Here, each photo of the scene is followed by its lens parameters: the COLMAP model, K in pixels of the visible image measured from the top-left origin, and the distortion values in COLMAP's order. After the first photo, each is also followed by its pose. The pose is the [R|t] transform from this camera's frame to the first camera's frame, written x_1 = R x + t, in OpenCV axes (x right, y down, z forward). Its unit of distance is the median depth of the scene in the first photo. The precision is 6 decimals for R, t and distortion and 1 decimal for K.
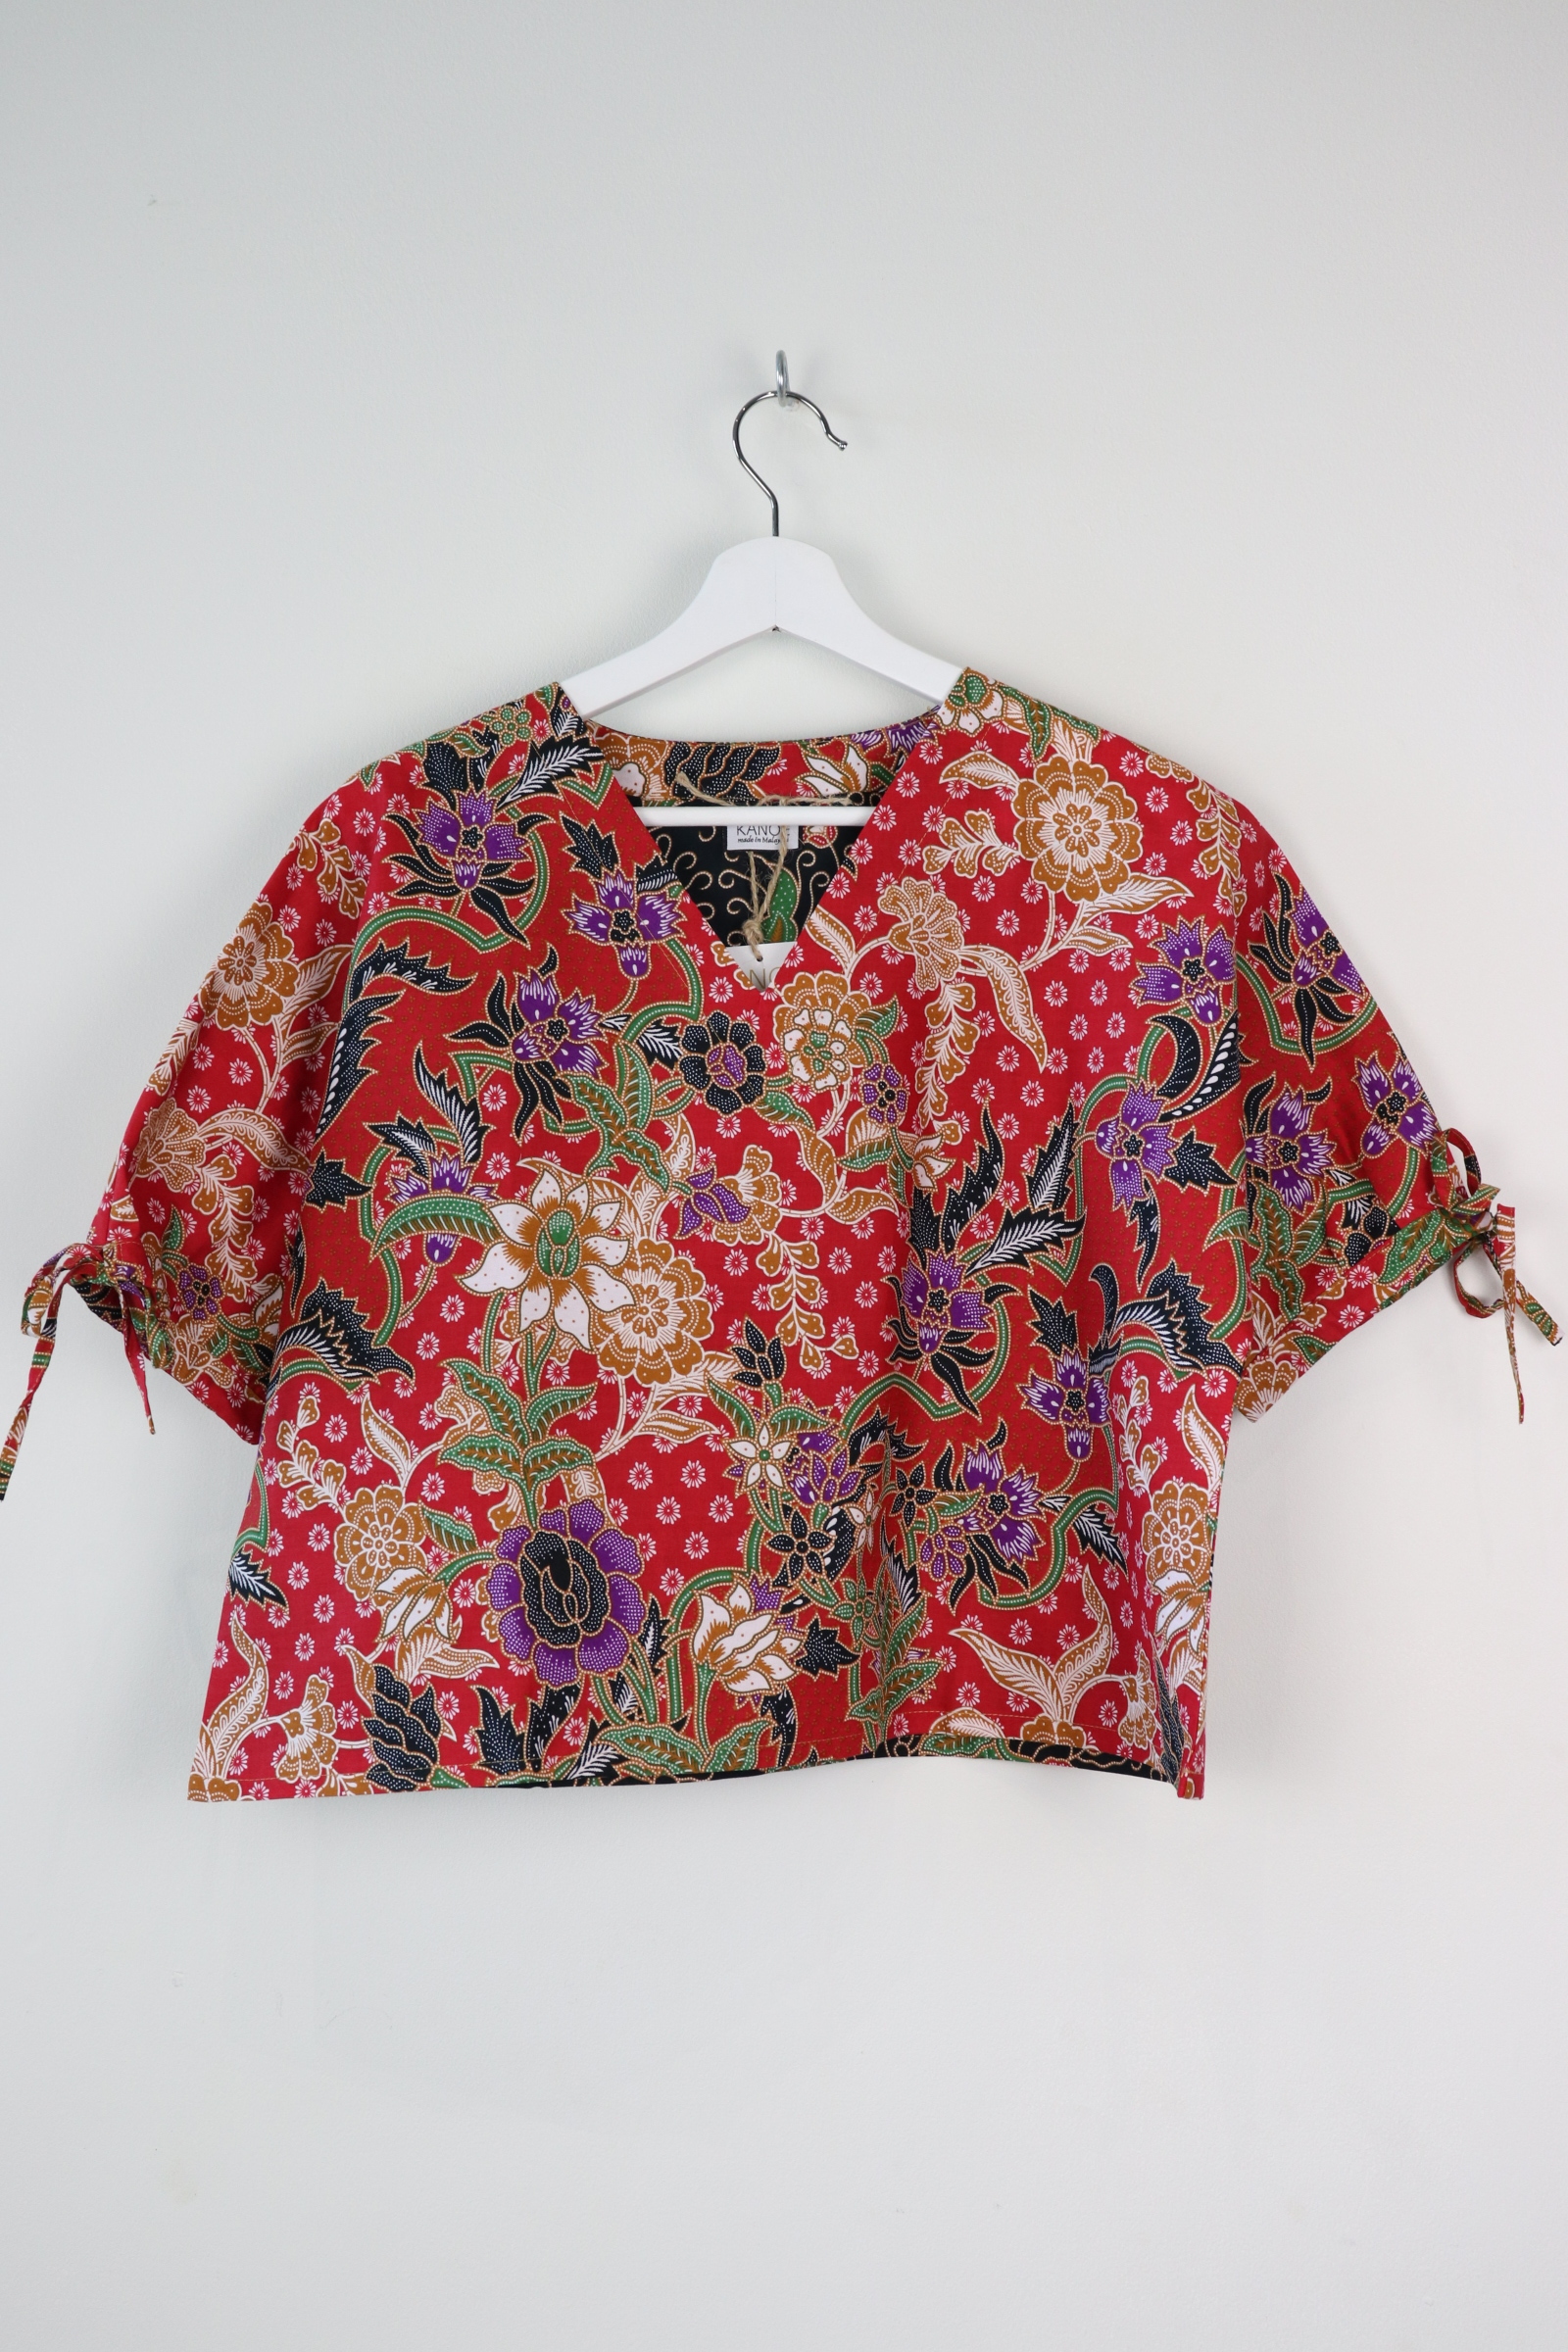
lens RADIAL K [[3060.0, 0, 832.1], [0, 3060.0, 1213.6], [0, 0, 1]] dist [0.087178, 0.000000]
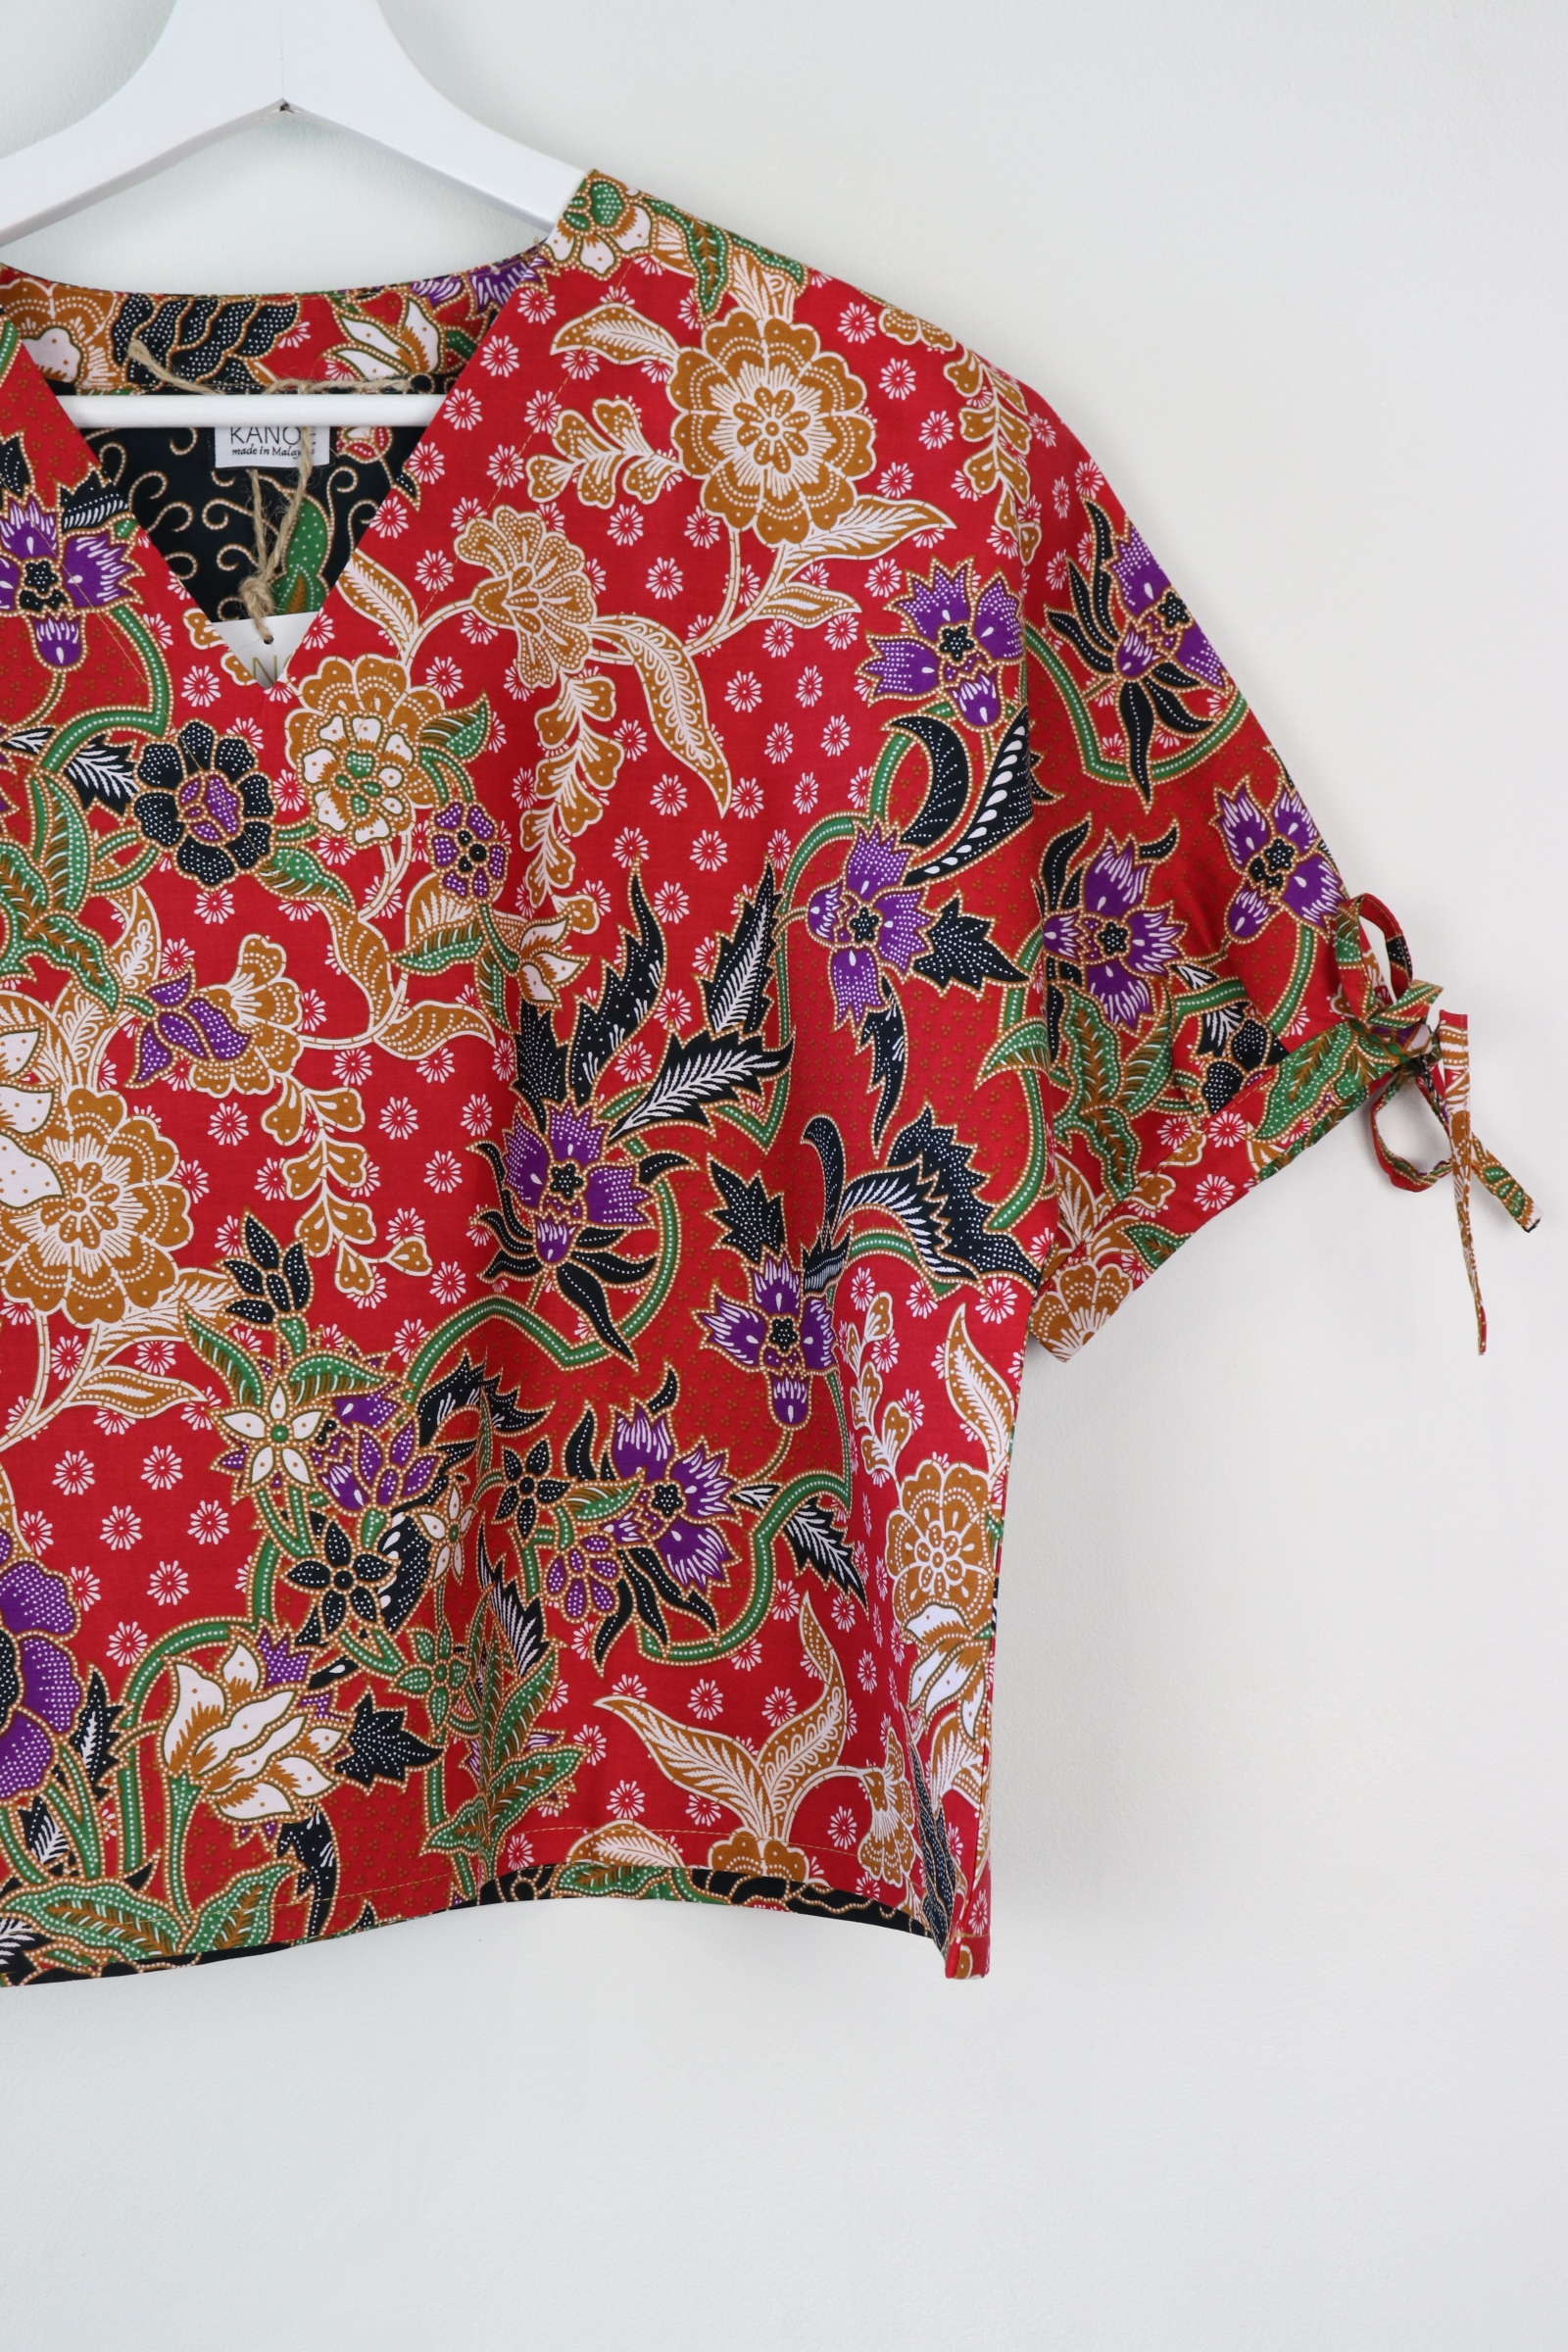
lens RADIAL K [[3867.4, 0, 799.0], [0, 3867.4, 1189.6], [0, 0, 1]] dist [0.332521, 0.000000]
pose [[0.998277, -0.021278, 0.054675, 0.038456], [0.020321, 0.999631, 0.018003, 0.016675], [-0.055037, -0.016861, 0.998342, 0.195879]]
